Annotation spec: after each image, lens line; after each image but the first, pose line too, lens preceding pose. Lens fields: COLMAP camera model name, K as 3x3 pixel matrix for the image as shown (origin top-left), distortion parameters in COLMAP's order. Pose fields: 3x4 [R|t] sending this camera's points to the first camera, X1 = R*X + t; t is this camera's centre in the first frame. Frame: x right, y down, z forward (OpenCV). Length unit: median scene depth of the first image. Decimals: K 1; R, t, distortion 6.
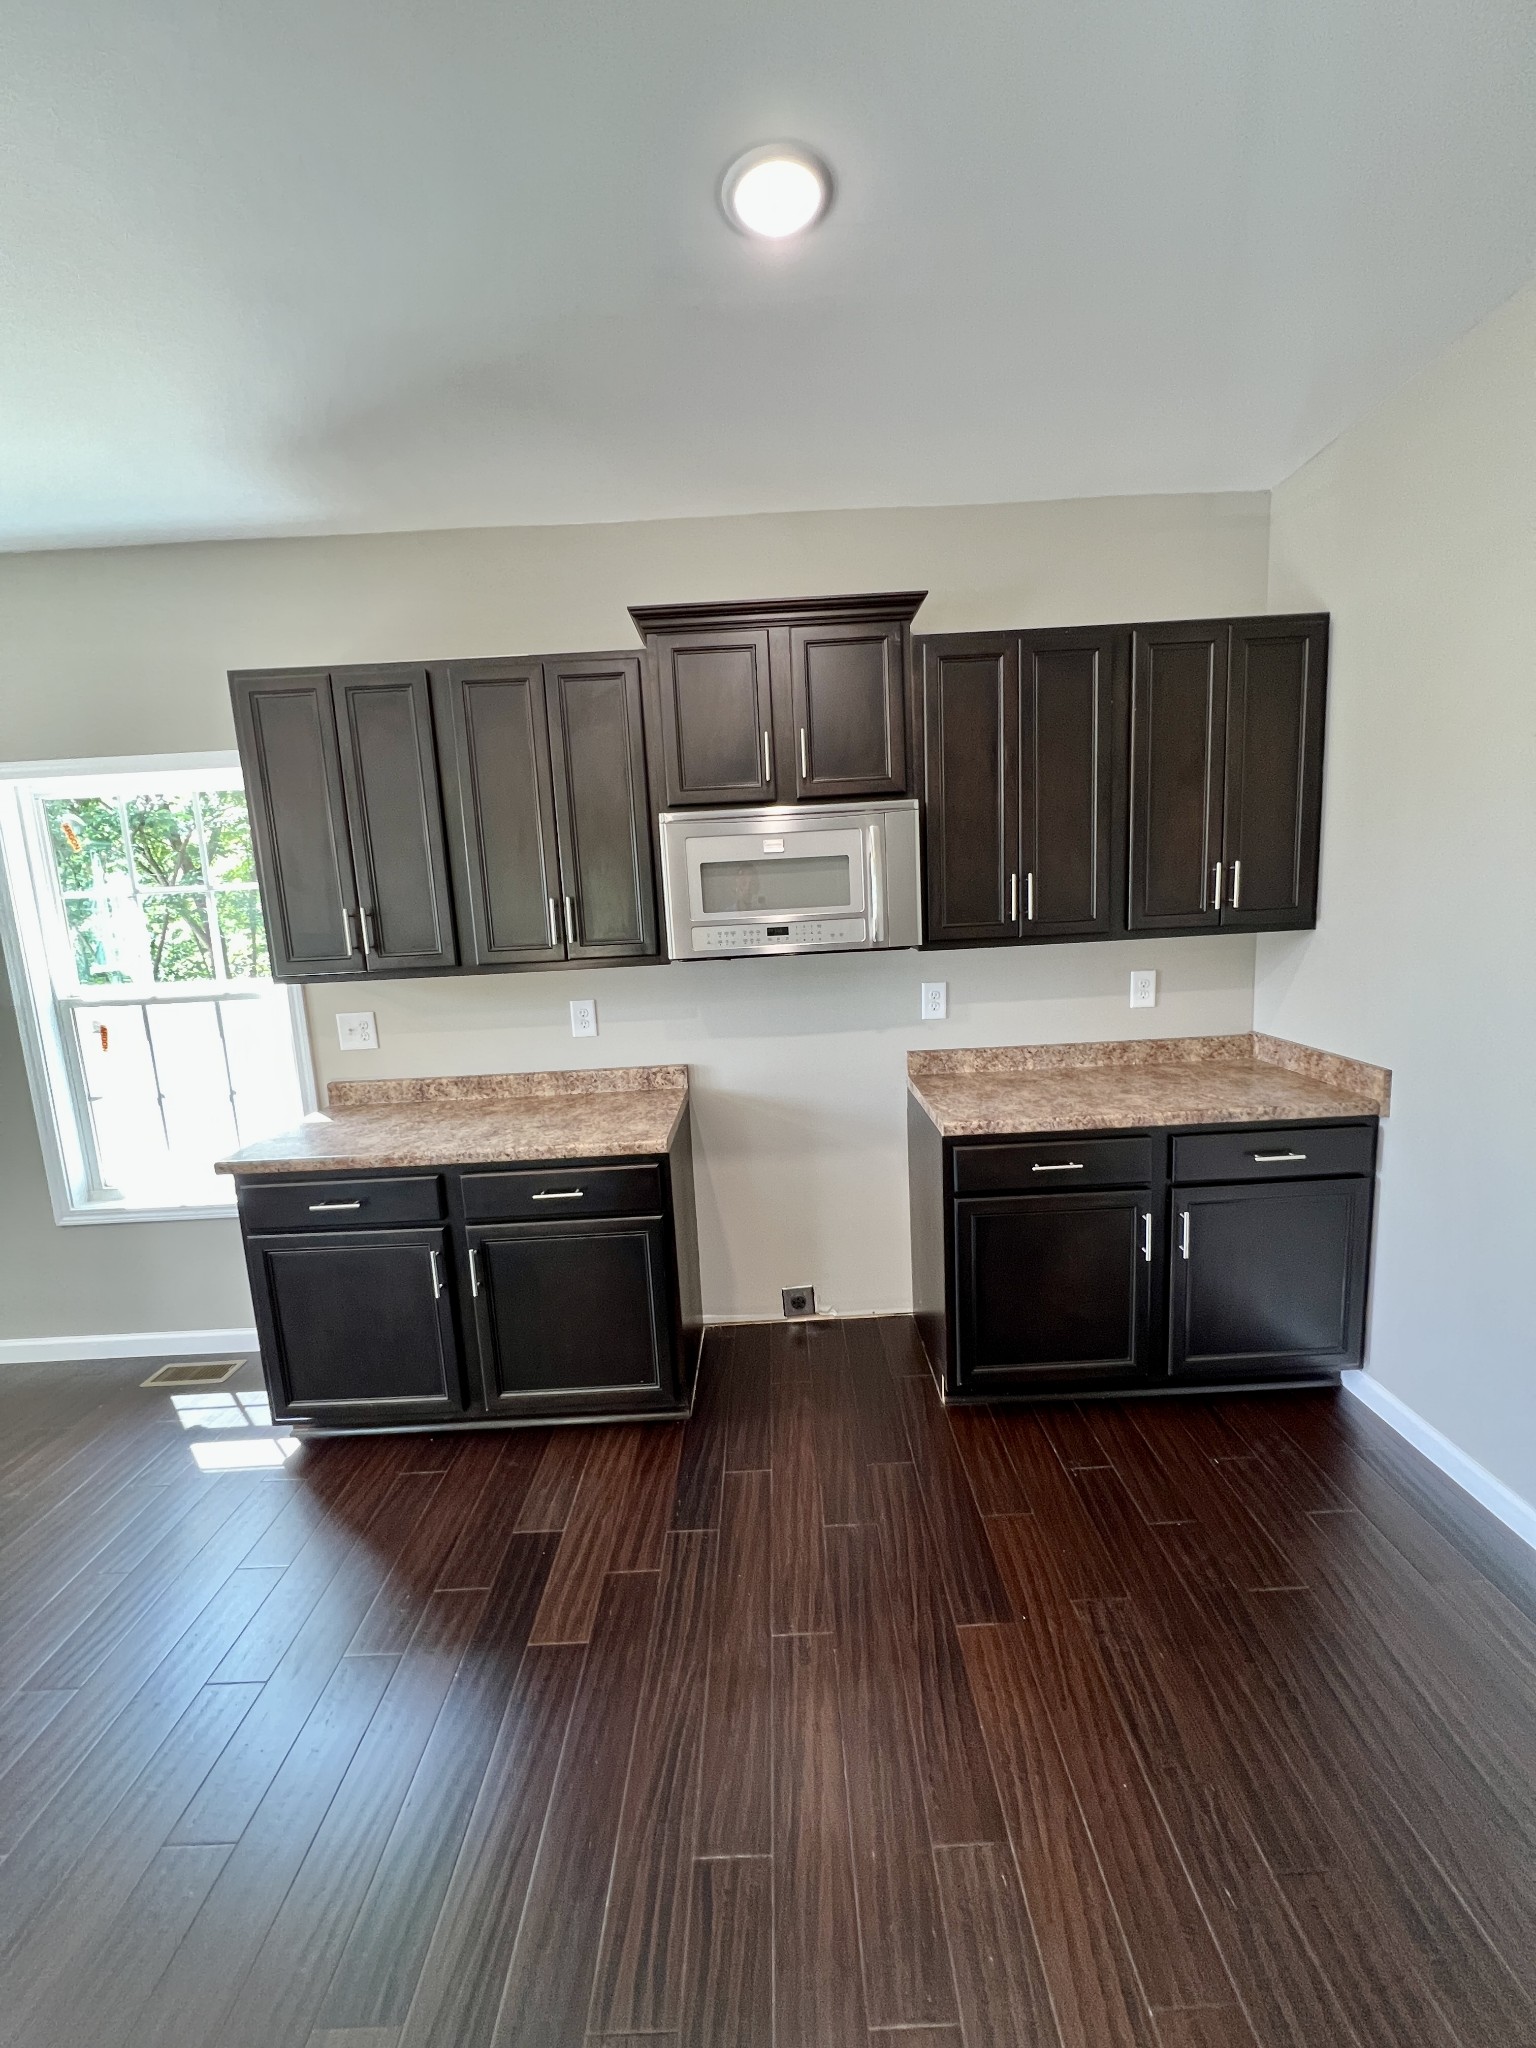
lens RADIAL K [[823.3, 0, 775.8], [0, 823.3, 1023.9], [0, 0, 1]] dist [-0.003205, 0.002846]
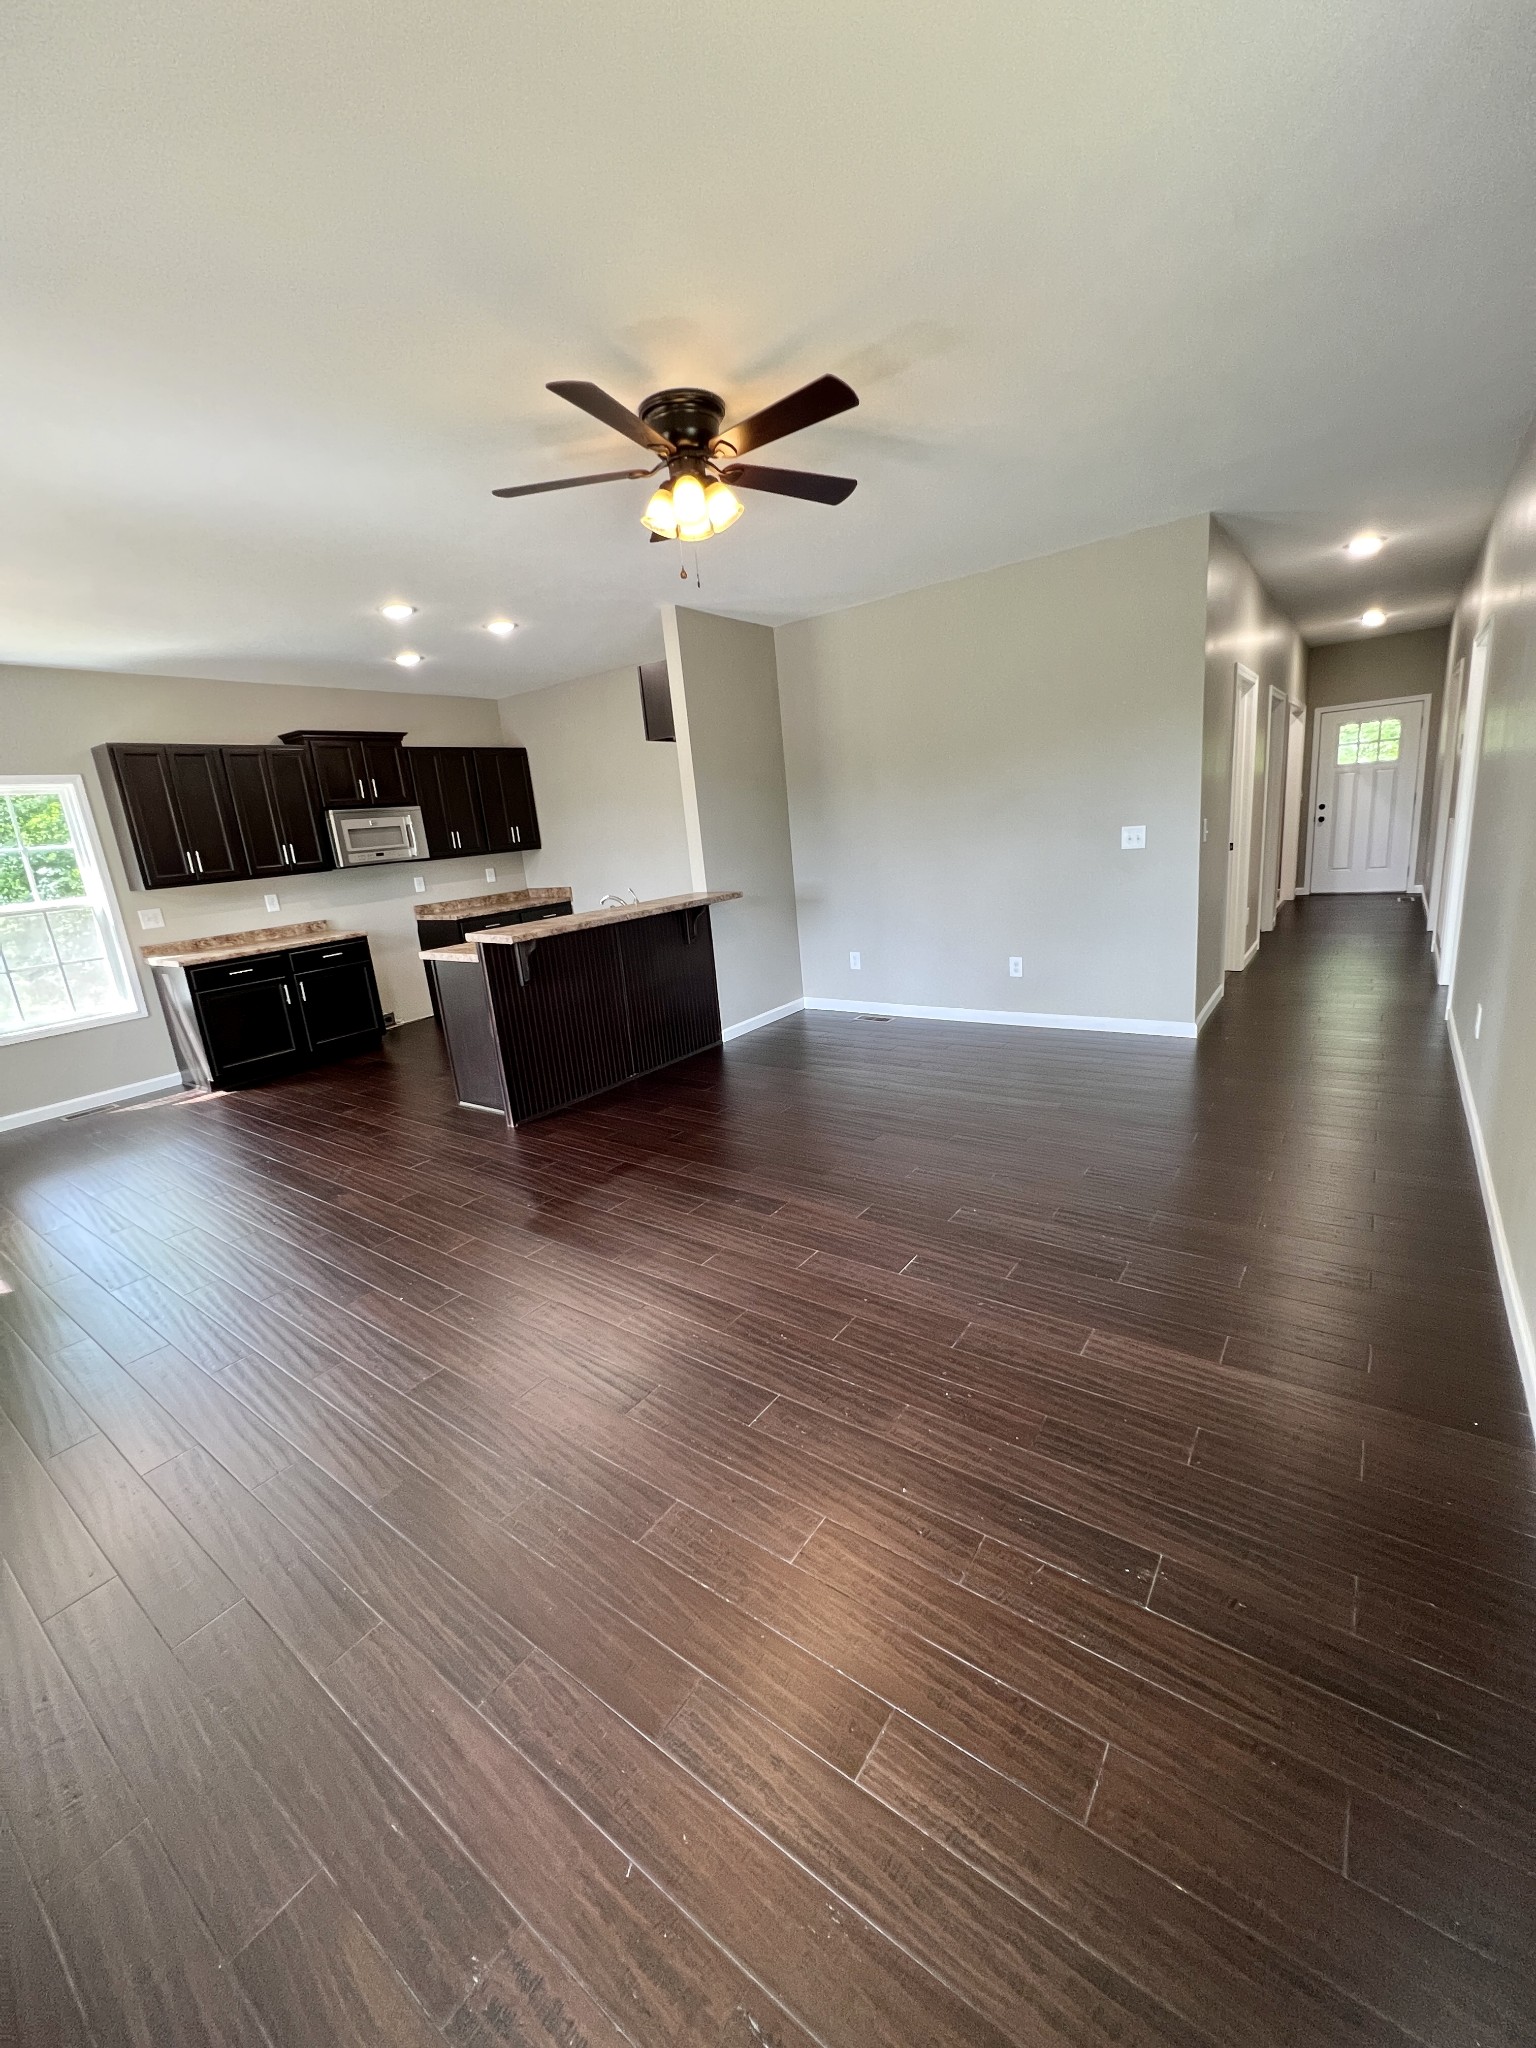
lens RADIAL K [[823.3, 0, 775.8], [0, 823.3, 1023.9], [0, 0, 1]] dist [-0.003205, 0.002846]
pose [[0.589717, -0.197171, 0.783172, -1.416733], [0.174346, 0.977954, 0.114929, 0.335973], [-0.788567, 0.068768, 0.611092, -1.587152]]
